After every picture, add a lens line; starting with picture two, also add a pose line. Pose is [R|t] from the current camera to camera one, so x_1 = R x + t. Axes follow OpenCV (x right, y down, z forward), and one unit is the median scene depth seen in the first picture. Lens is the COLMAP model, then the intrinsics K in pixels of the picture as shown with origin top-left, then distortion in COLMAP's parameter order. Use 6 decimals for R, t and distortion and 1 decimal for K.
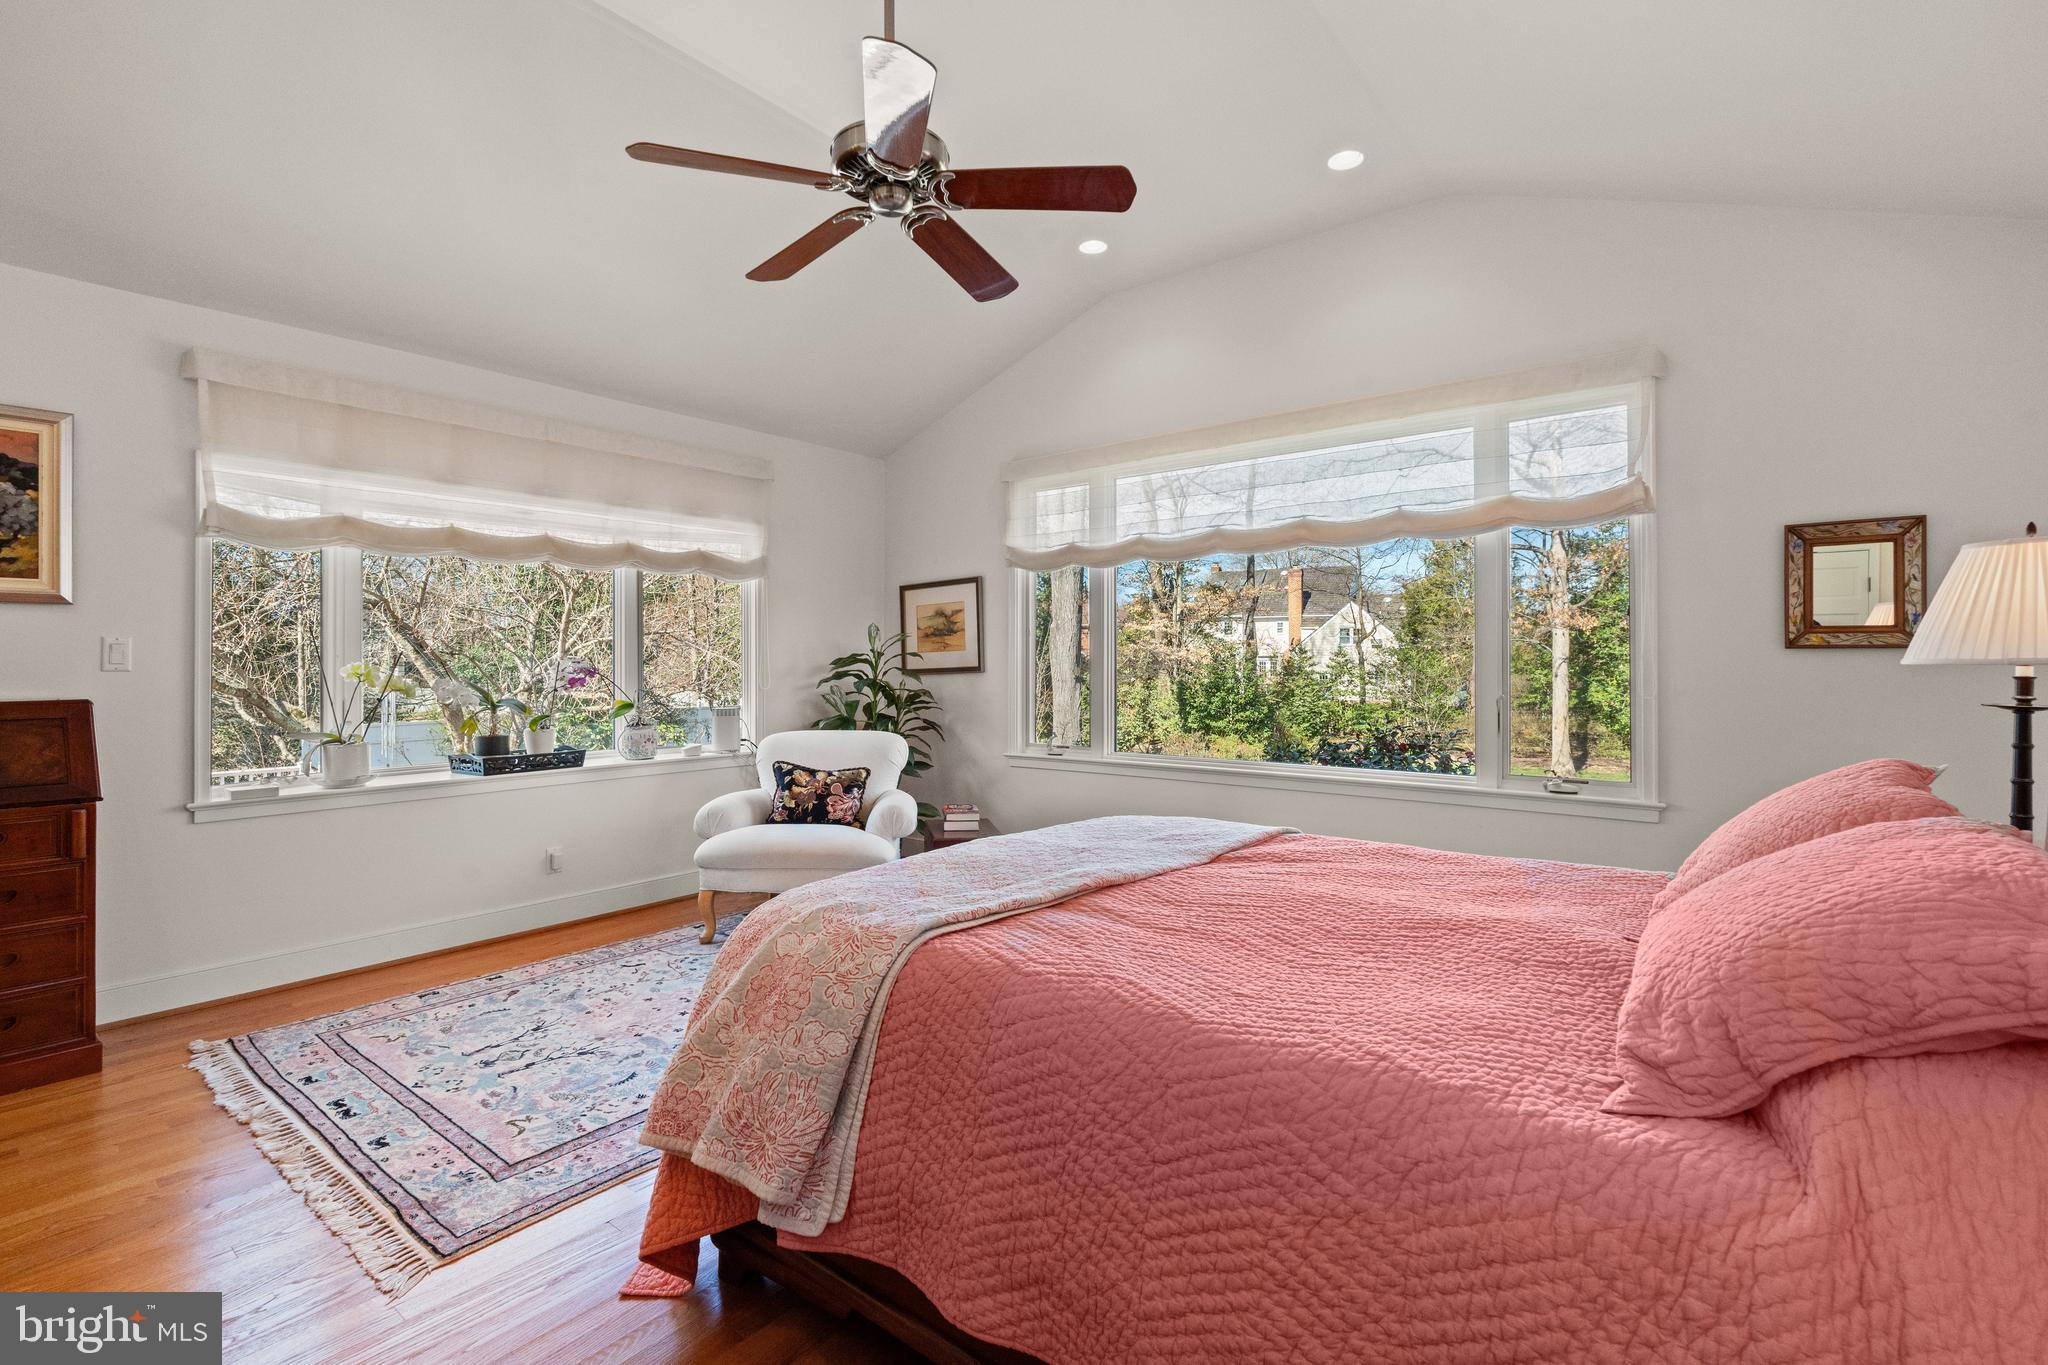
lens RADIAL K [[910.3, 0, 1007.8], [0, 910.3, 667.1], [0, 0, 1]] dist [-0.002084, -0.000121]
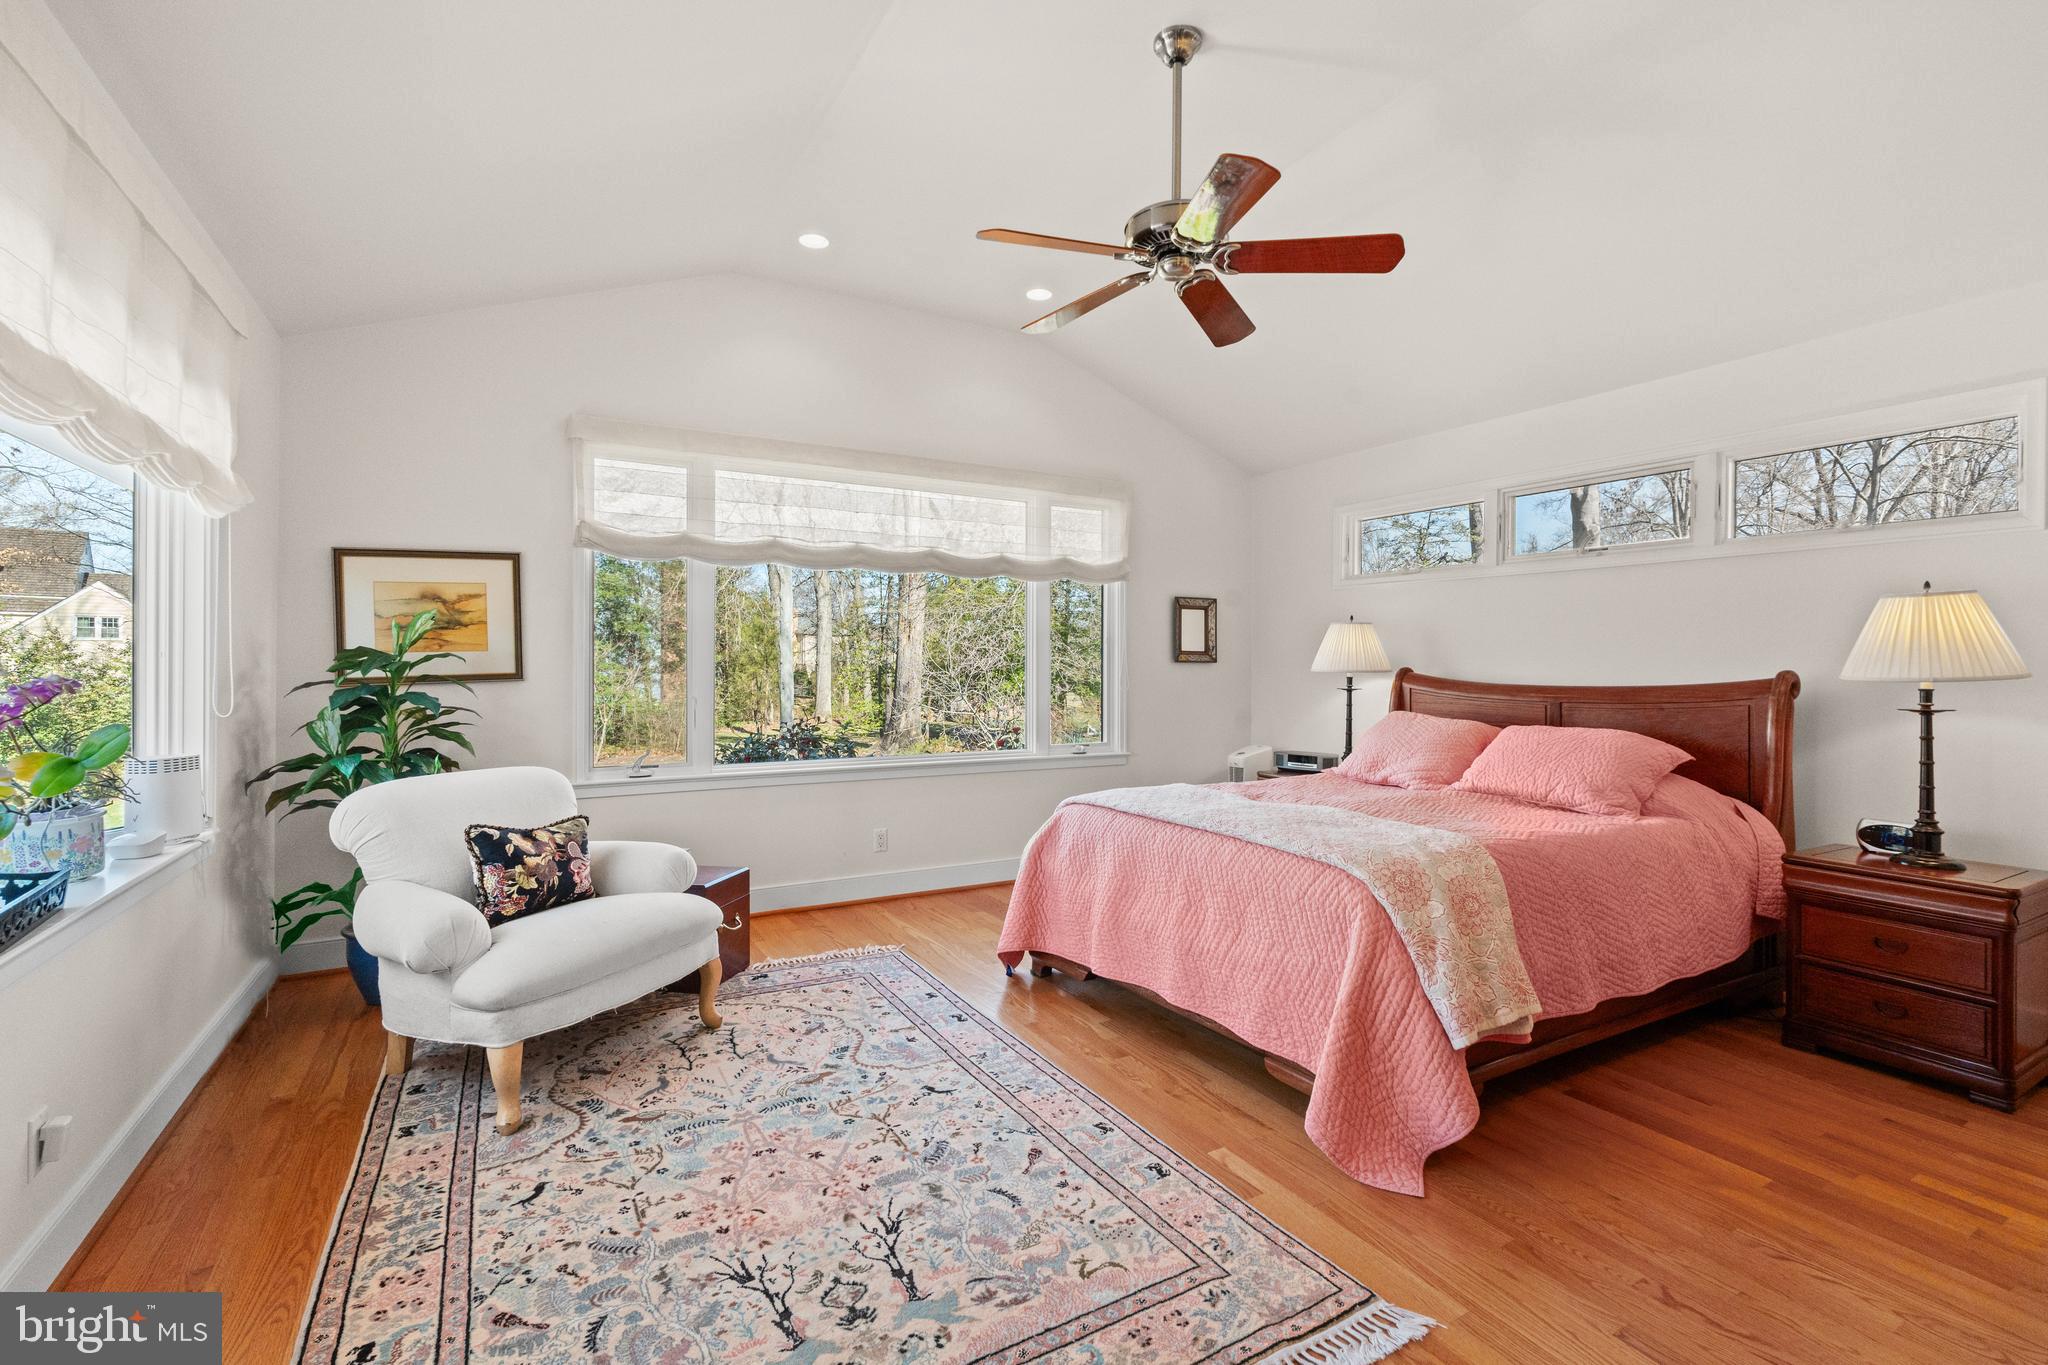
lens RADIAL K [[910.3, 0, 1008.6], [0, 910.3, 676.3], [0, 0, 1]] dist [-0.002084, -0.000121]
pose [[0.376975, -0.006730, 0.926199, -0.933830], [0.000306, 0.999974, 0.007141, -0.005339], [-0.926224, -0.002409, 0.376967, 0.565824]]
